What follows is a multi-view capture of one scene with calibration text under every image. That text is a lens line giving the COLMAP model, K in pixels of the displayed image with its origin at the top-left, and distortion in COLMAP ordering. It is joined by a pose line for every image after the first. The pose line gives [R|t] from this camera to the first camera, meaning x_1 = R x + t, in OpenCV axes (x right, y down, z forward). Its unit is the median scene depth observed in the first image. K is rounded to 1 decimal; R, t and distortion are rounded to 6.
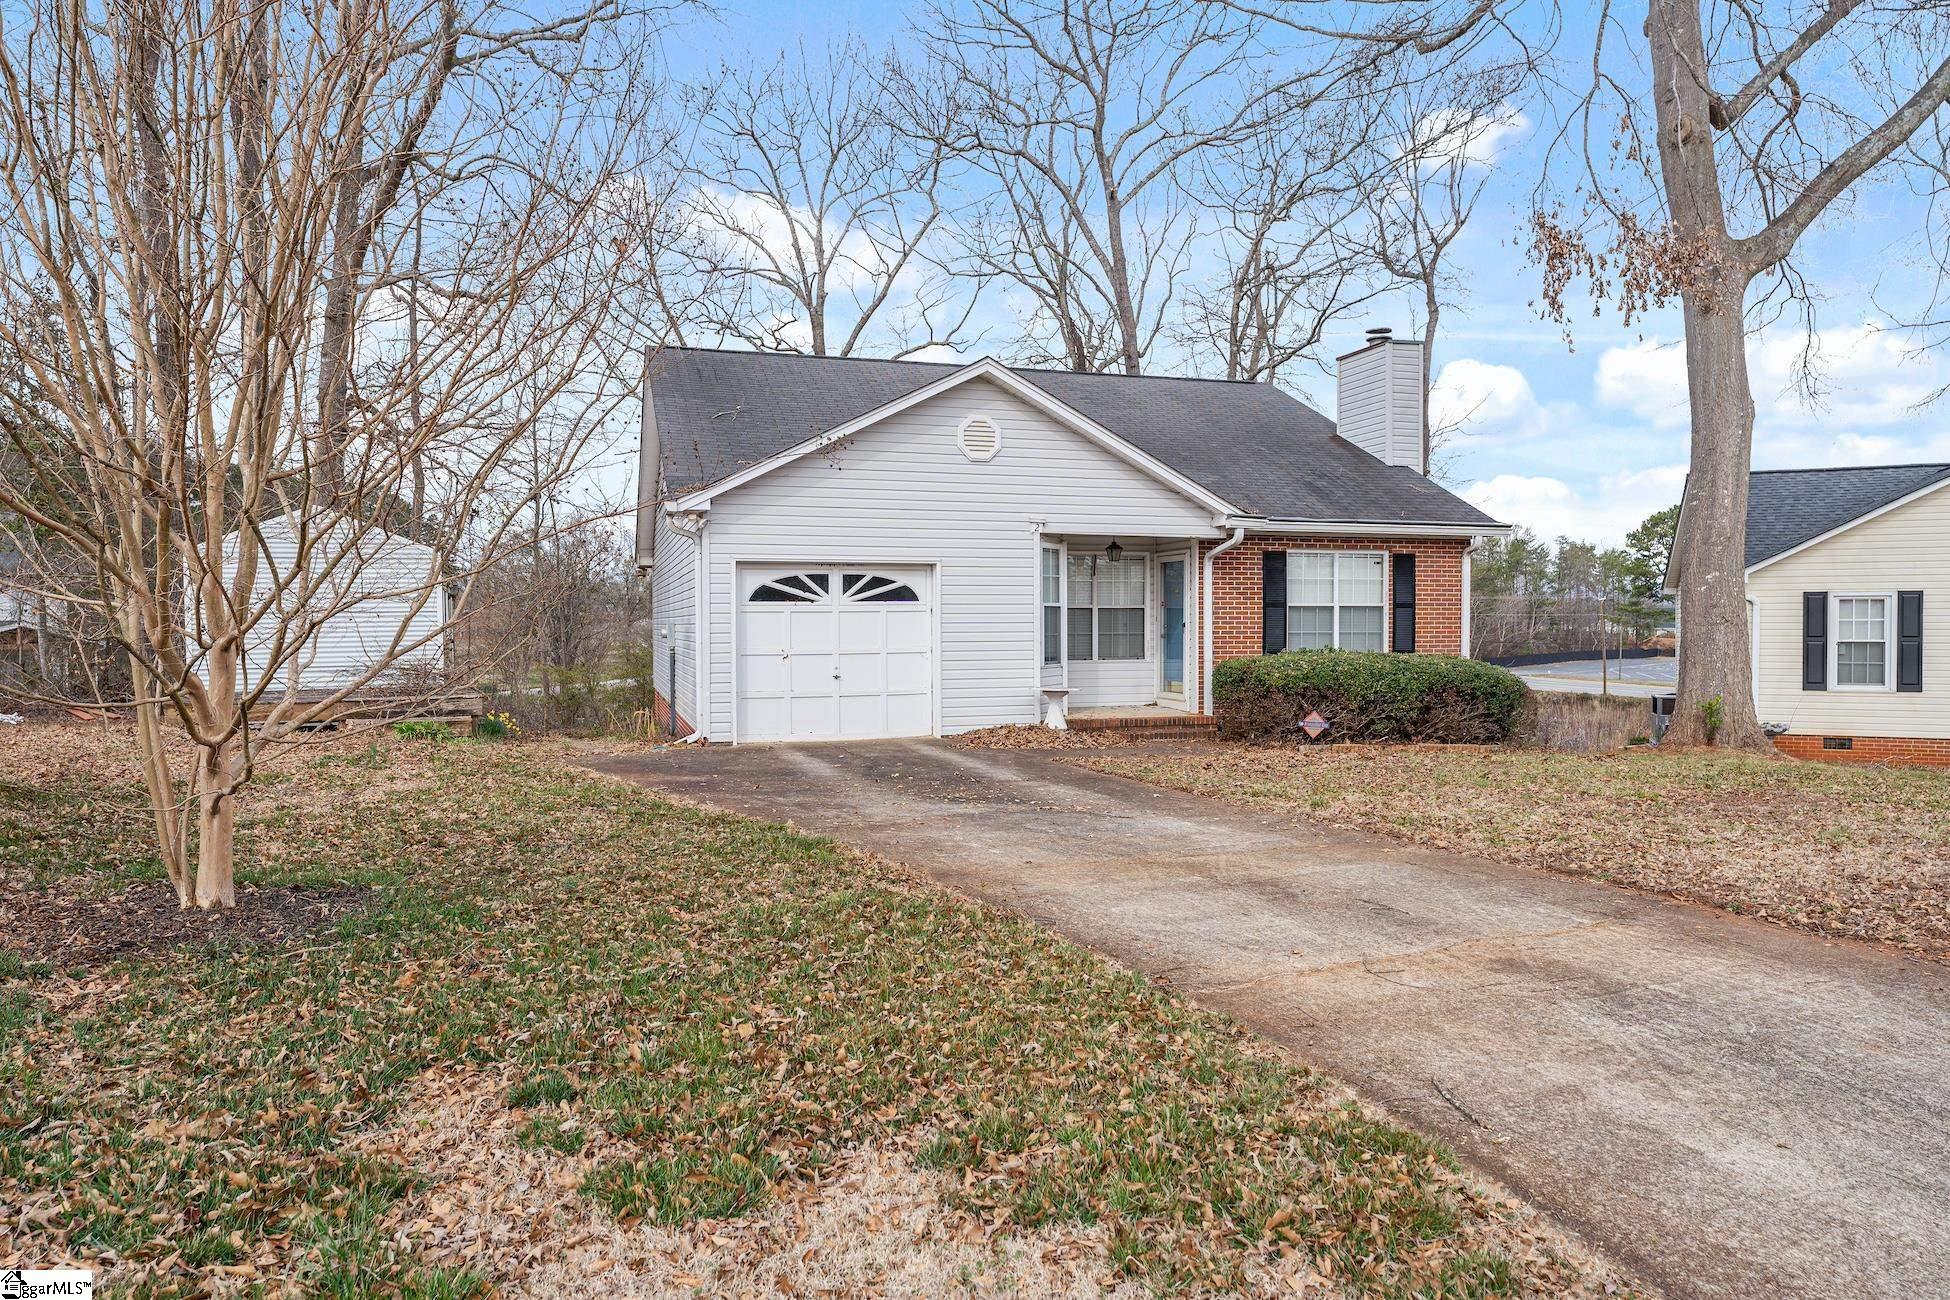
lens RADIAL K [[1238.6, 0, 975.0], [0, 1238.6, 650.0], [0, 0, 1]] dist [0.001776, 0.000135]
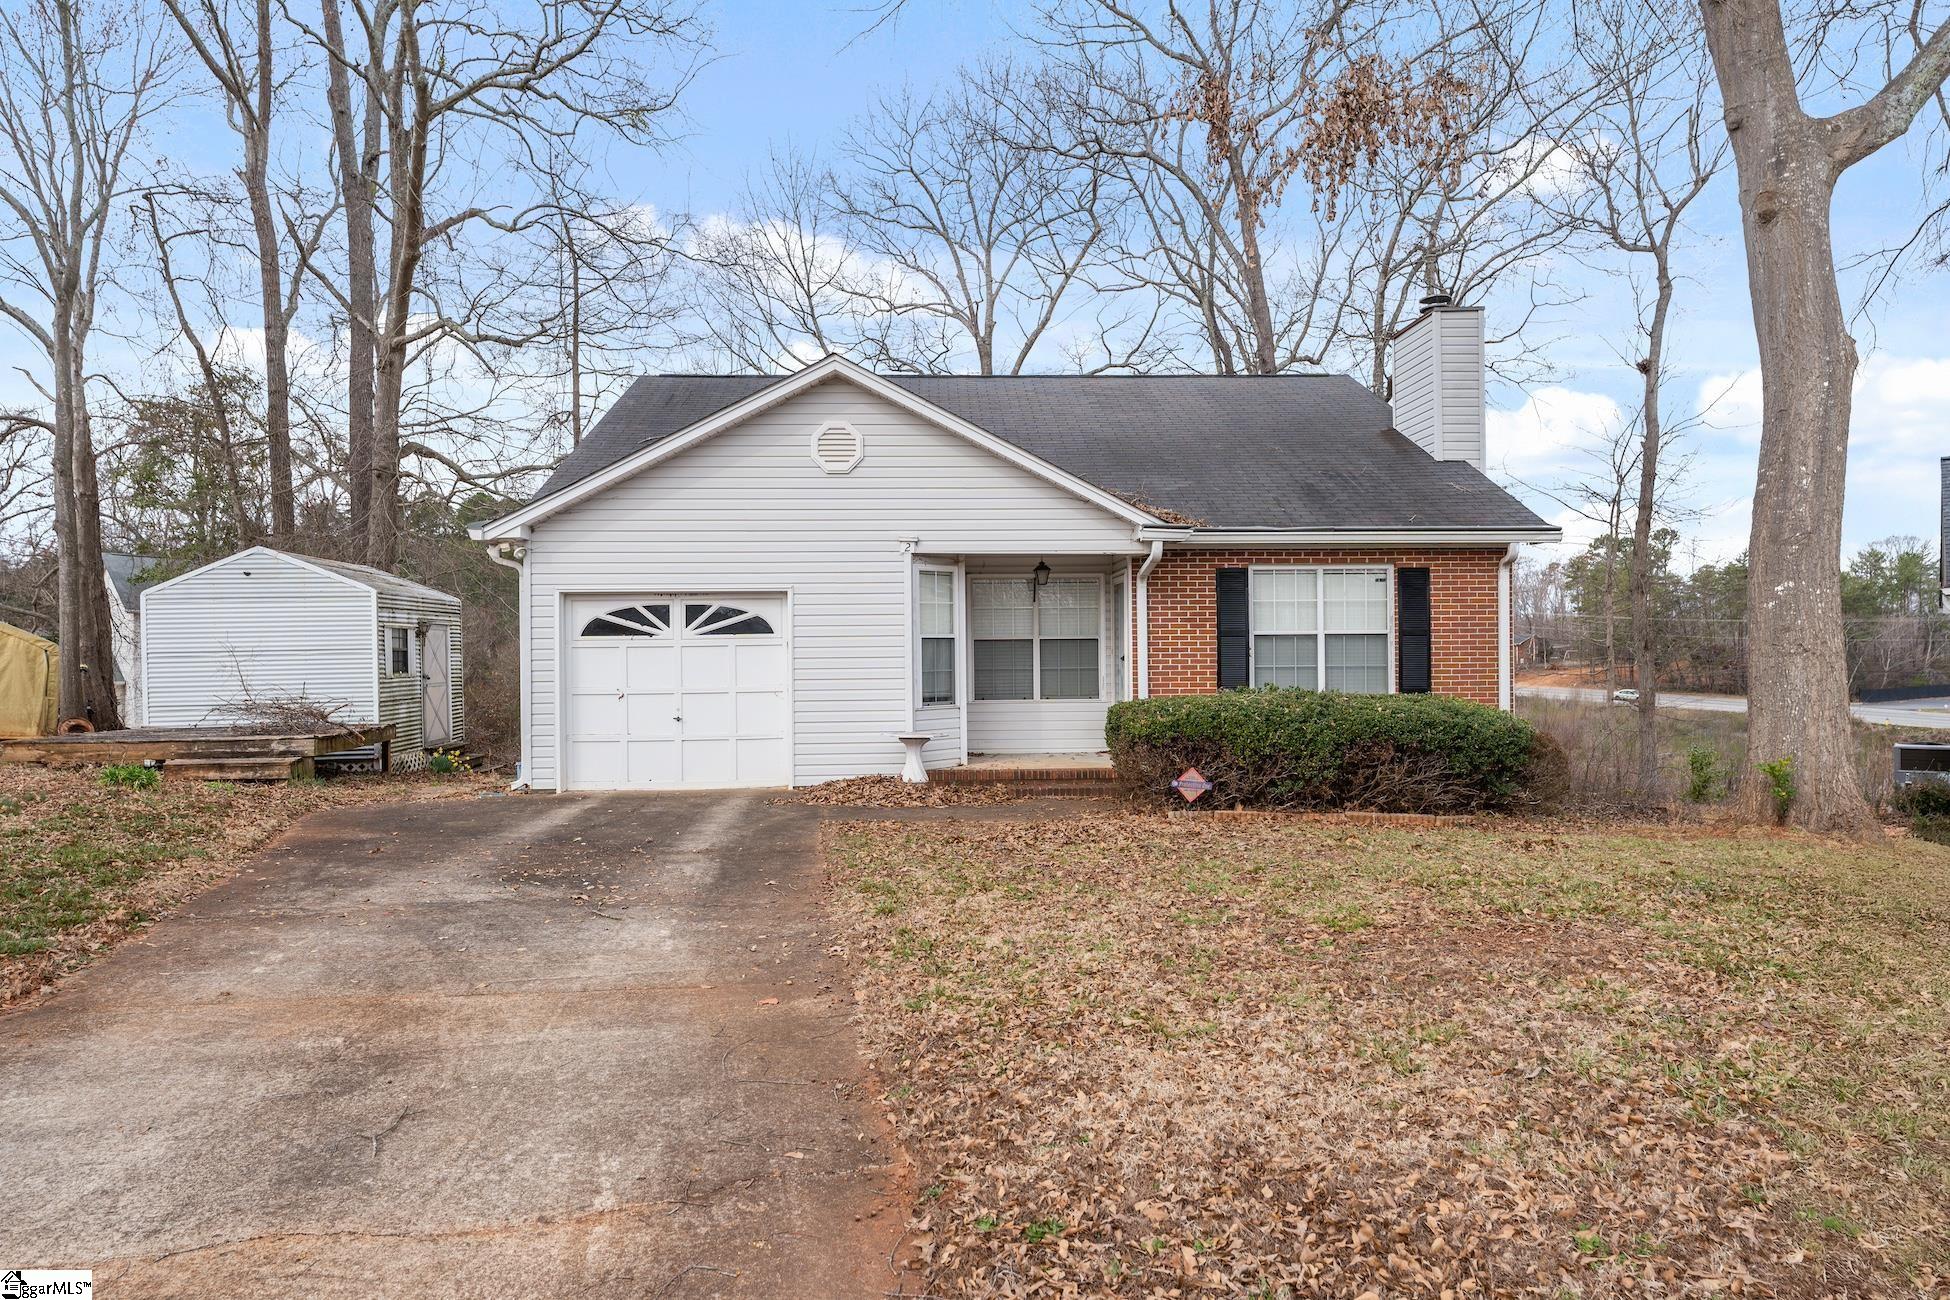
lens RADIAL K [[1203.2, 0, 975.0], [0, 1203.2, 650.0], [0, 0, 1]] dist [0.003632, -0.001817]
pose [[0.966148, -0.006929, -0.257895, 0.296291], [0.000597, 0.999697, -0.024621, -0.006132], [0.257988, 0.023633, 0.965859, 0.193049]]
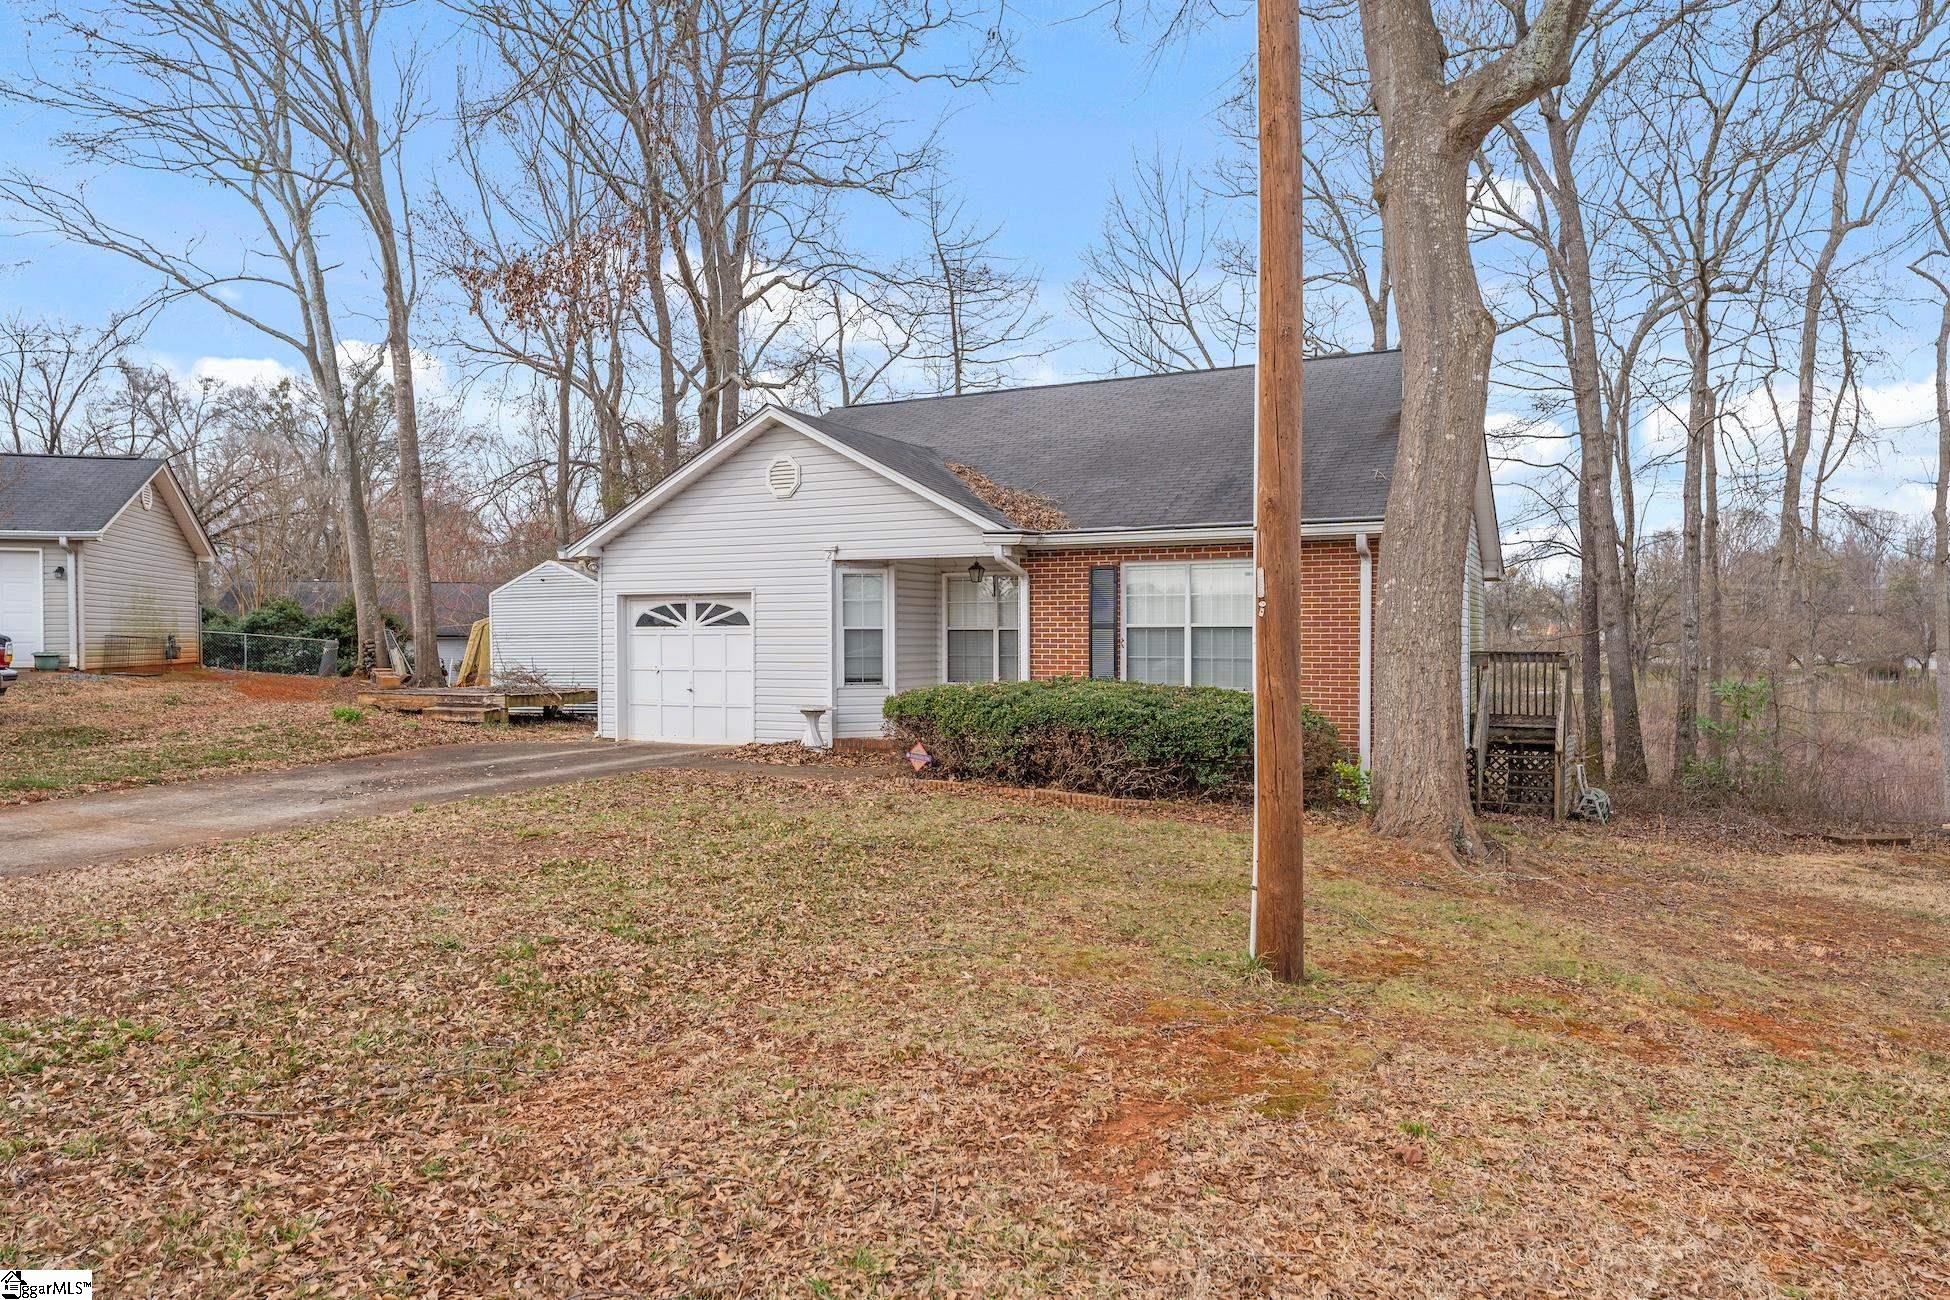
lens RADIAL K [[1238.6, 0, 975.0], [0, 1238.6, 650.0], [0, 0, 1]] dist [0.001776, 0.000135]
pose [[0.713116, 0.009541, -0.700981, 0.836934], [-0.015975, 0.999869, -0.002642, -0.016305], [0.700864, 0.013083, 0.713175, 0.318201]]
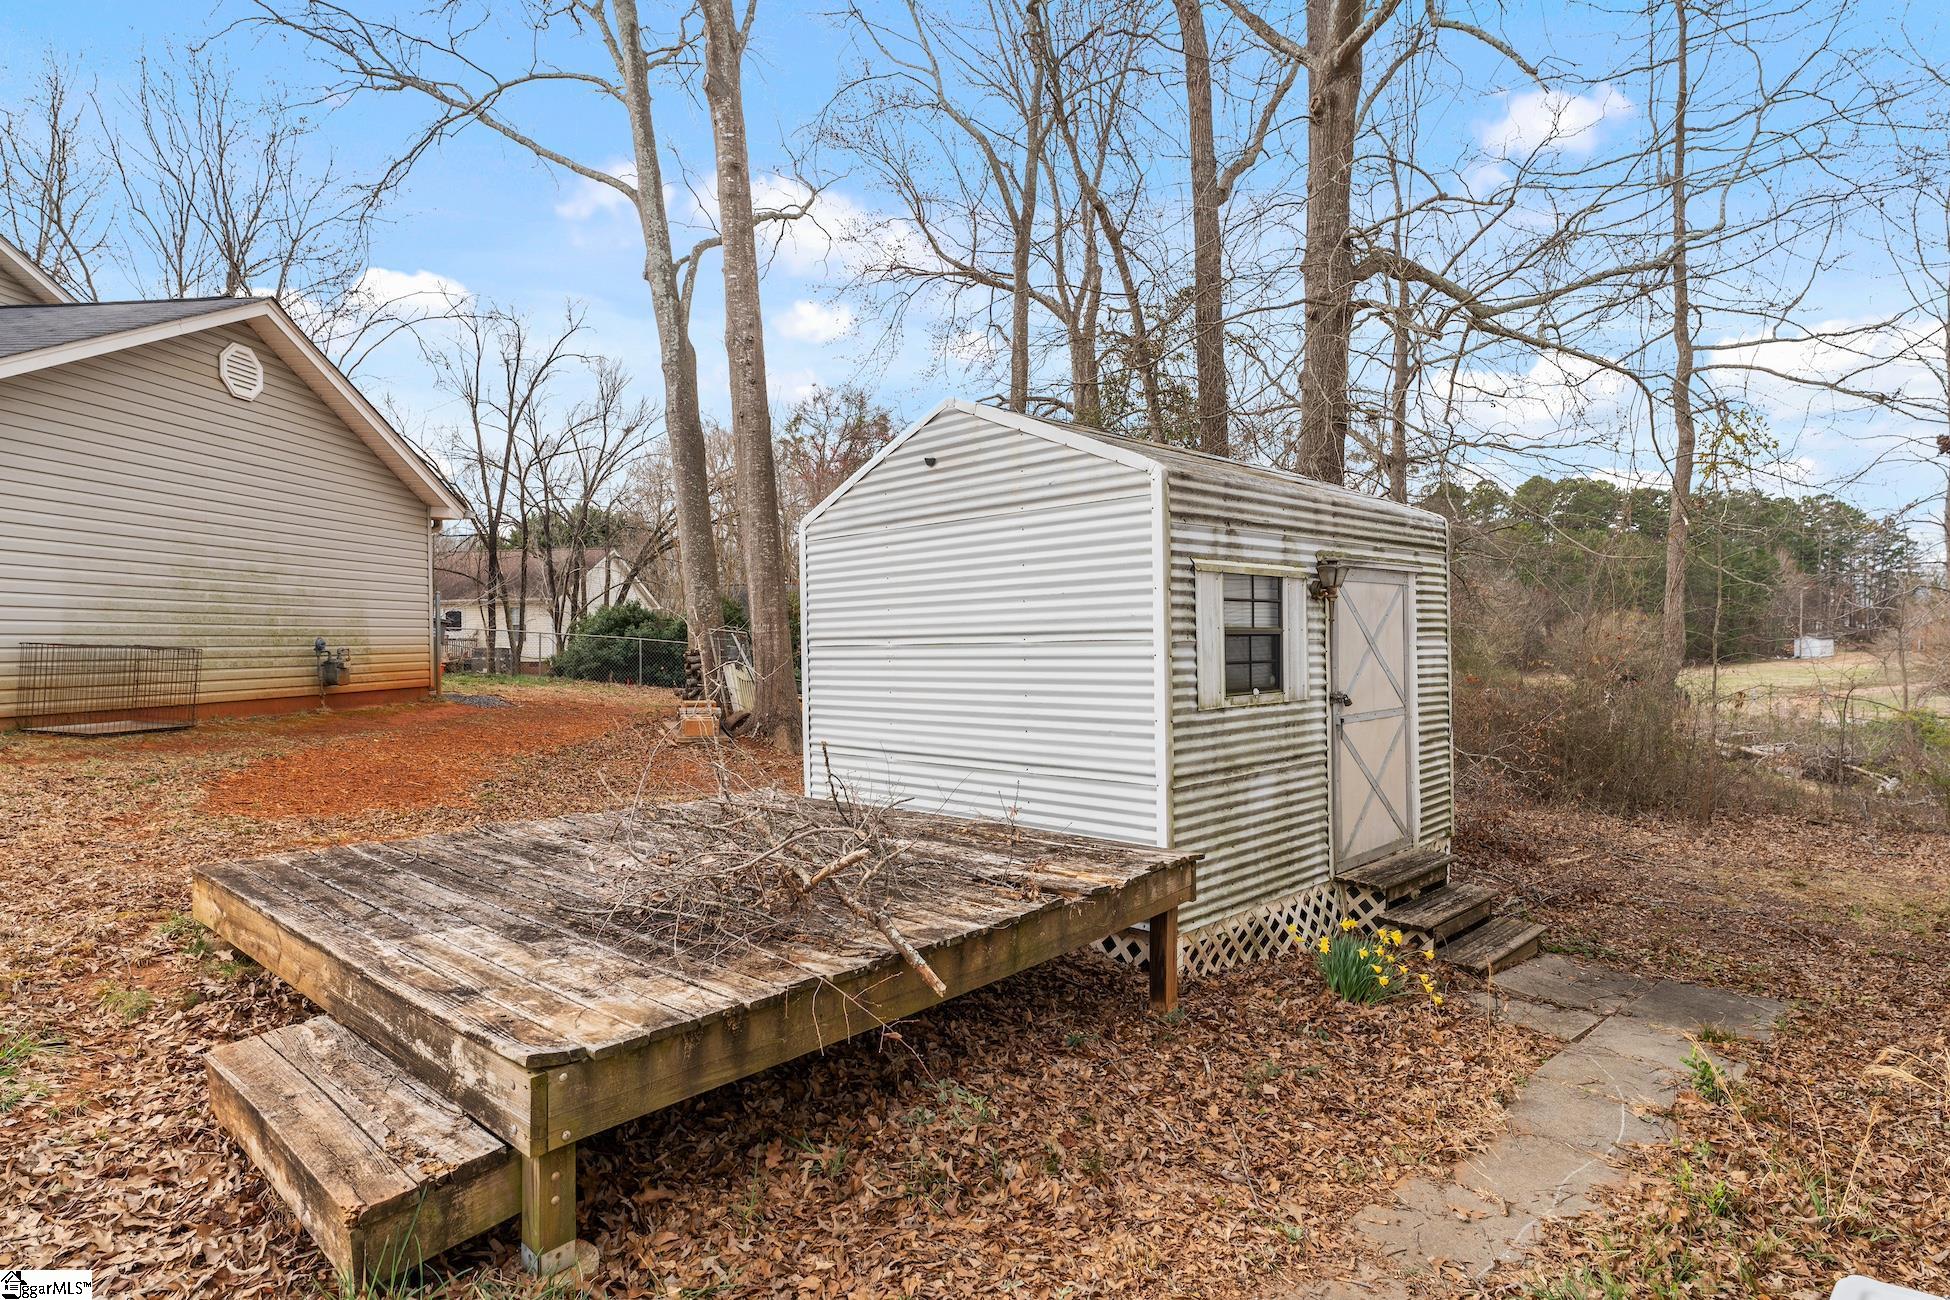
lens RADIAL K [[1024.2, 0, 975.0], [0, 1024.2, 650.0], [0, 0, 1]] dist [-0.000989, 0.000005]
pose [[0.406661, 0.009200, -0.913533, -0.188110], [-0.014279, 0.999891, 0.003713, -0.026474], [0.913468, 0.011535, 0.406748, 0.856883]]
